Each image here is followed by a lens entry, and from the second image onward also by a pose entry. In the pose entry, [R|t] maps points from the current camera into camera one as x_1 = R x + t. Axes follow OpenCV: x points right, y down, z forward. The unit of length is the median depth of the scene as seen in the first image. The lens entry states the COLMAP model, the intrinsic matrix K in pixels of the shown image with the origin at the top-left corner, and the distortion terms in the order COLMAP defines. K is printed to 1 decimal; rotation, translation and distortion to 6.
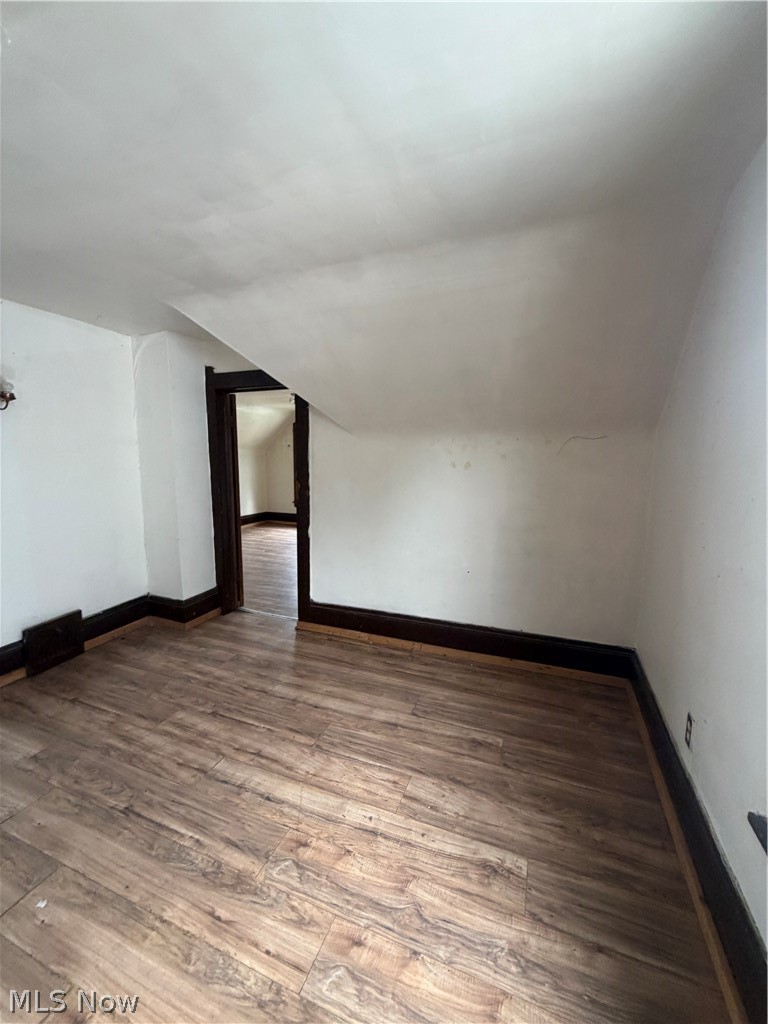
lens RADIAL K [[411.3, 0, 382.6], [0, 411.3, 509.6], [0, 0, 1]] dist [0.002375, -0.000297]
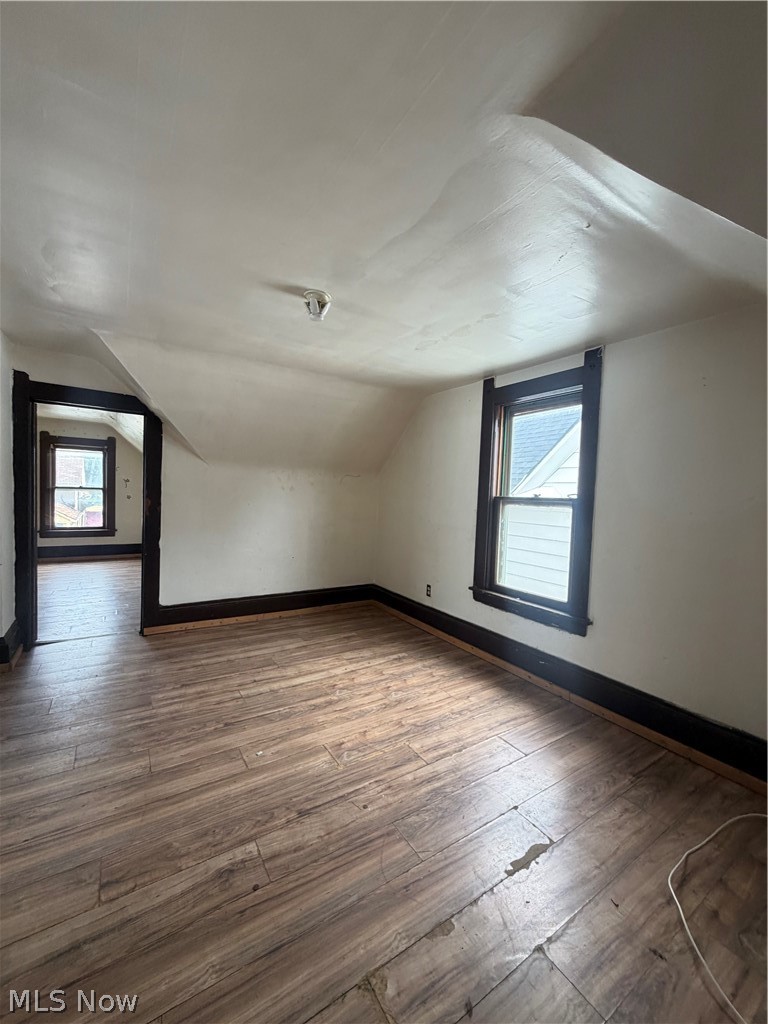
lens RADIAL K [[411.3, 0, 381.4], [0, 411.3, 513.2], [0, 0, 1]] dist [0.002375, -0.000297]
pose [[0.585537, -0.023750, 0.810298, -1.295283], [0.063912, 0.997812, -0.016938, 0.051642], [-0.808122, 0.061705, 0.585774, -0.278158]]
